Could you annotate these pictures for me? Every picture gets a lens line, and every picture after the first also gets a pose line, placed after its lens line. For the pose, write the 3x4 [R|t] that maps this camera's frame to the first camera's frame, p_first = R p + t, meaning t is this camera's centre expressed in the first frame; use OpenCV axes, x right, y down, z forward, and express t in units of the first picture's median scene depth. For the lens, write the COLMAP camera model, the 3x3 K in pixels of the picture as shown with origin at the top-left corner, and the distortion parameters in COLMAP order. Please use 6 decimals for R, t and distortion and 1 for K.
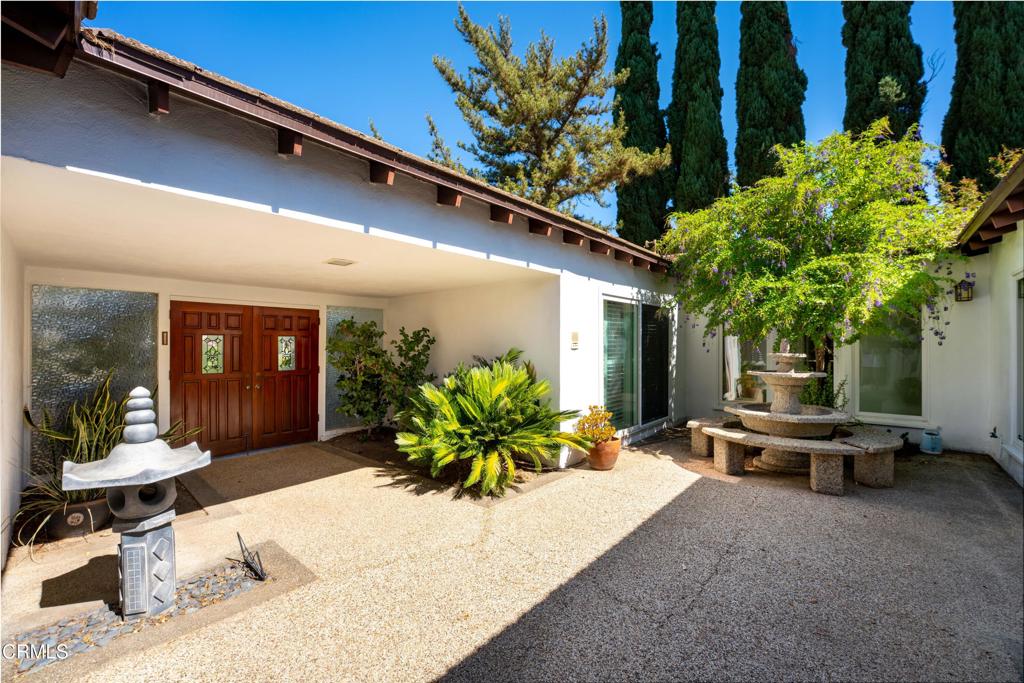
lens RADIAL K [[402.4, 0, 510.8], [0, 402.4, 344.1], [0, 0, 1]] dist [-0.012317, 0.000071]
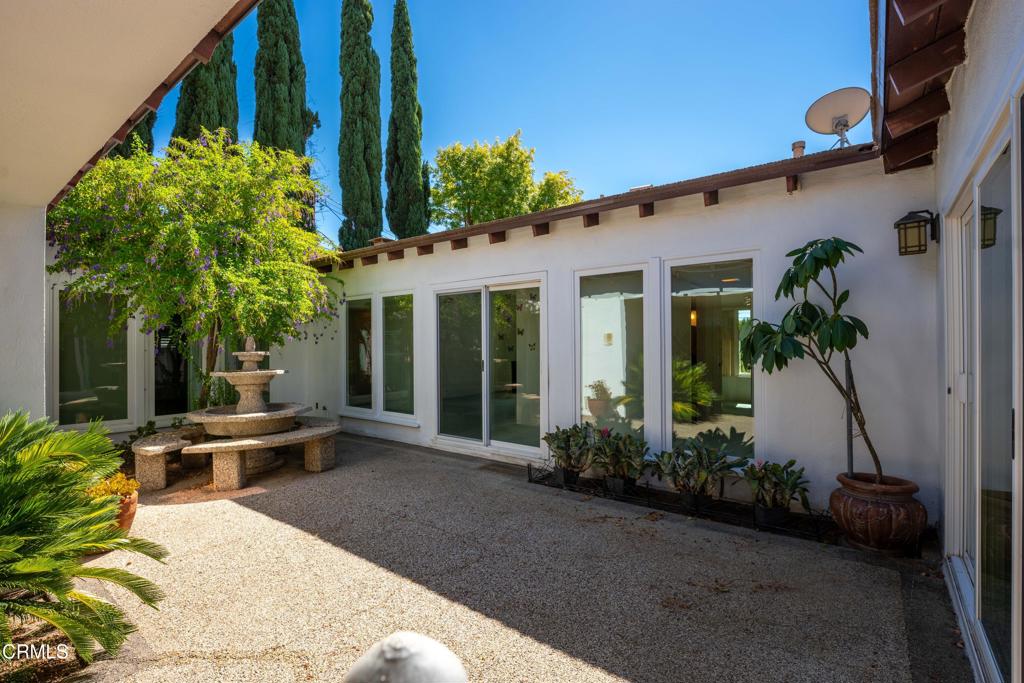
lens RADIAL K [[468.6, 0, 510.9], [0, 468.6, 345.4], [0, 0, 1]] dist [-0.000528, -0.000080]
pose [[-0.066286, 0.009786, 0.997753, -0.652029], [0.001275, 0.999952, -0.009723, 0.031971], [-0.997800, 0.000628, -0.066296, 0.615899]]
